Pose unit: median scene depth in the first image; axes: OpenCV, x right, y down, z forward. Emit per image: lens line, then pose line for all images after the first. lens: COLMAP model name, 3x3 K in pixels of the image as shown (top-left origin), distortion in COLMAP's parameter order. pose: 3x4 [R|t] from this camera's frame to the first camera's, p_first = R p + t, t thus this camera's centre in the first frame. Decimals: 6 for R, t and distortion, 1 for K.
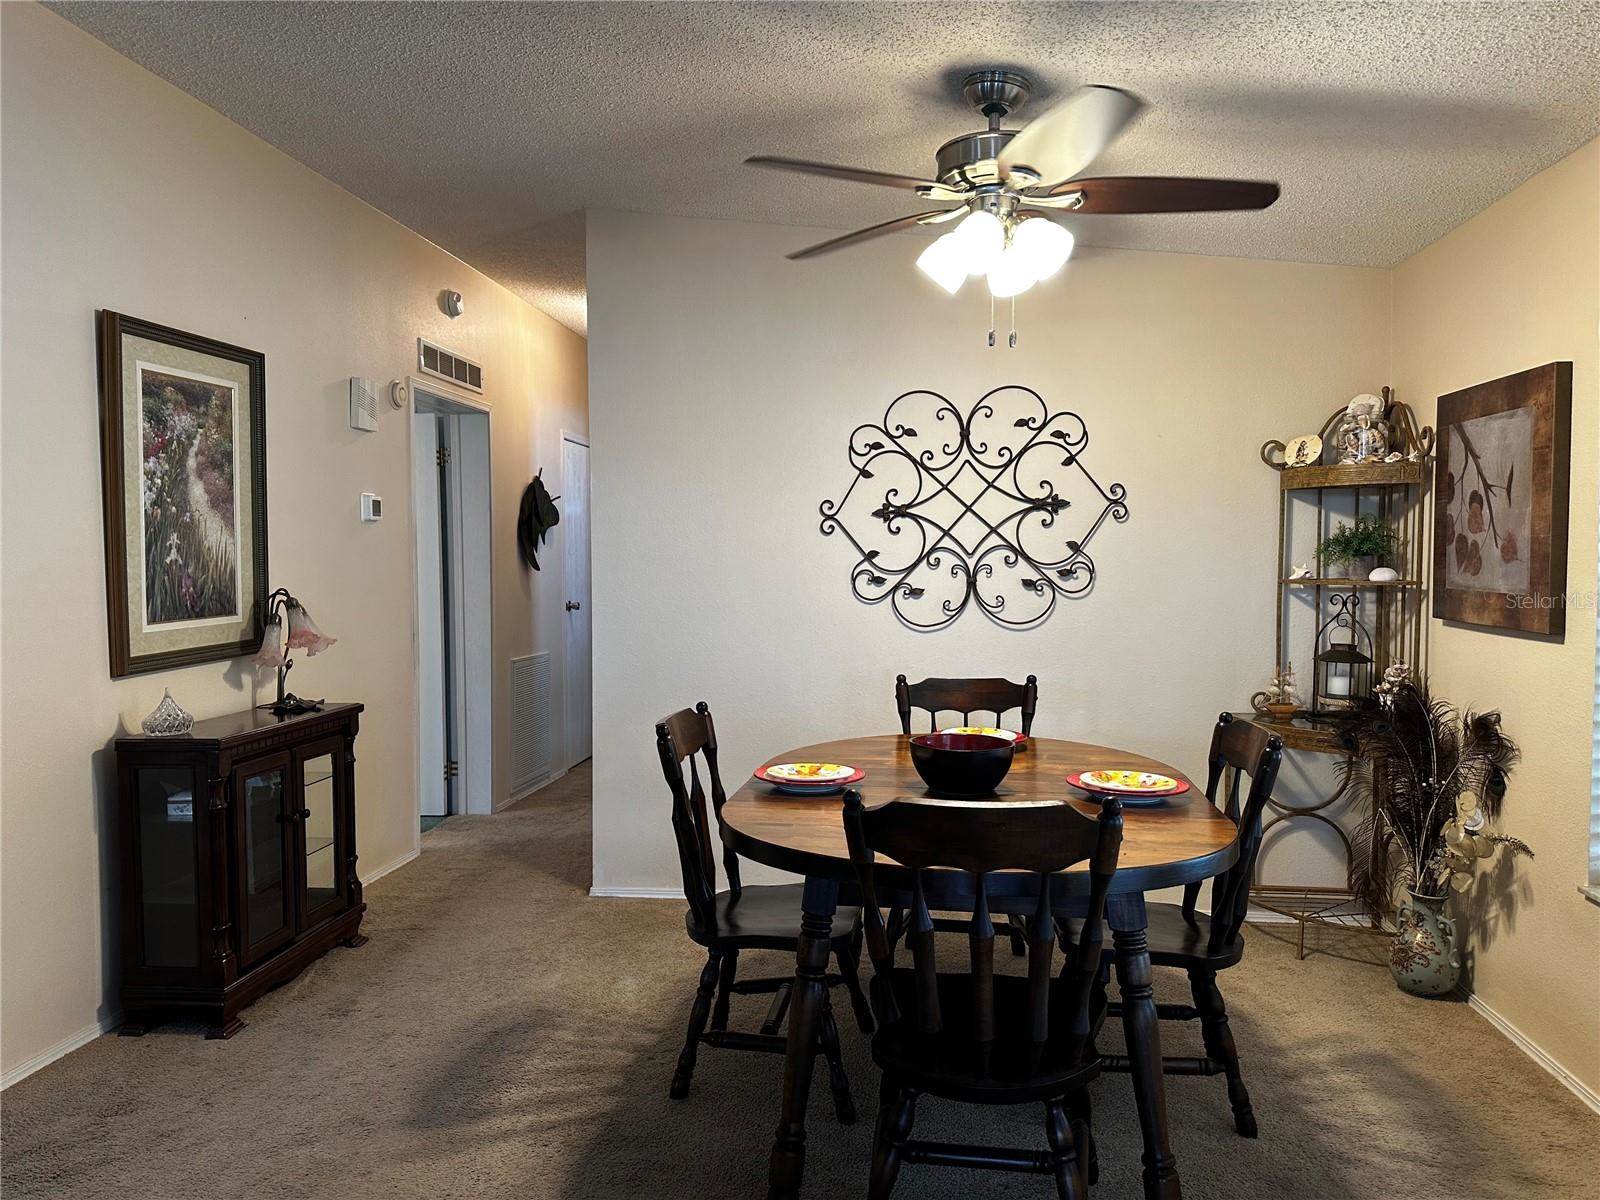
lens RADIAL K [[1120.4, 0, 800.0], [0, 1120.4, 600.0], [0, 0, 1]] dist [0.073454, -0.091948]
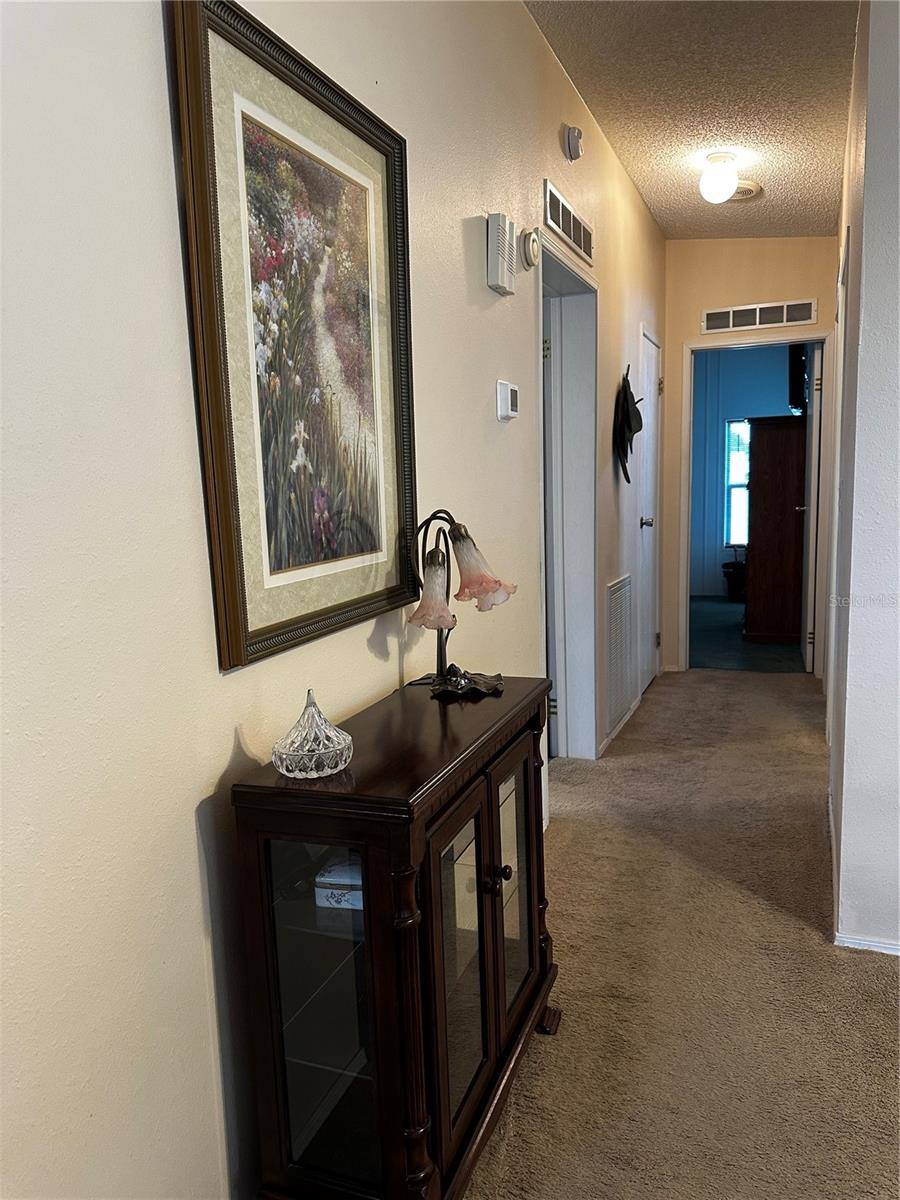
lens RADIAL K [[837.9, 0, 450.0], [0, 837.9, 600.0], [0, 0, 1]] dist [0.192299, -0.410960]
pose [[0.963516, 0.009166, -0.267494, -0.343614], [0.018020, 0.994924, 0.099000, -0.006878], [0.267044, -0.100208, 0.958460, 0.564162]]
